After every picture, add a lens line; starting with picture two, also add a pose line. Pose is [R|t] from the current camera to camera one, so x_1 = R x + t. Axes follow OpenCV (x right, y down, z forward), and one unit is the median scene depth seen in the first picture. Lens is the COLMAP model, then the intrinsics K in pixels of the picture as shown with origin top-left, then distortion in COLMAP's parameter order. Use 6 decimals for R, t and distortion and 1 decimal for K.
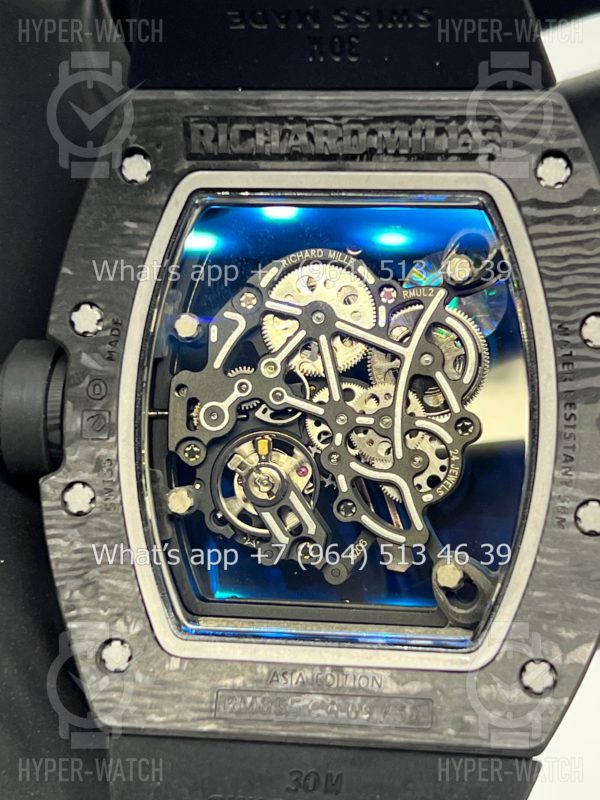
lens RADIAL K [[1882.2, 0, 300.0], [0, 1882.2, 400.0], [0, 0, 1]] dist [0.175387, -0.317817]
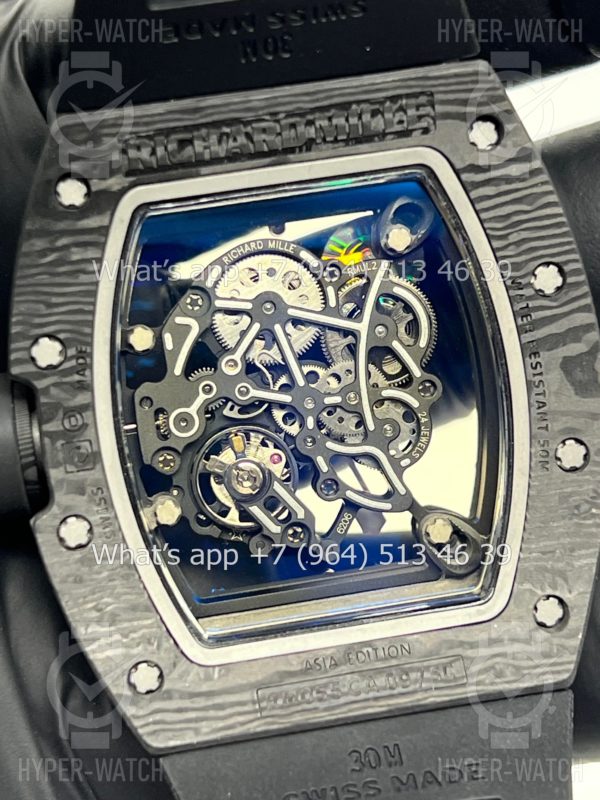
lens RADIAL K [[1882.2, 0, 300.0], [0, 1882.2, 400.0], [0, 0, 1]] dist [0.175387, -0.317817]
pose [[0.952092, -0.188309, 0.240956, -0.234541], [0.163805, 0.979391, 0.118158, -0.115660], [-0.258240, -0.073027, 0.963317, 0.018890]]
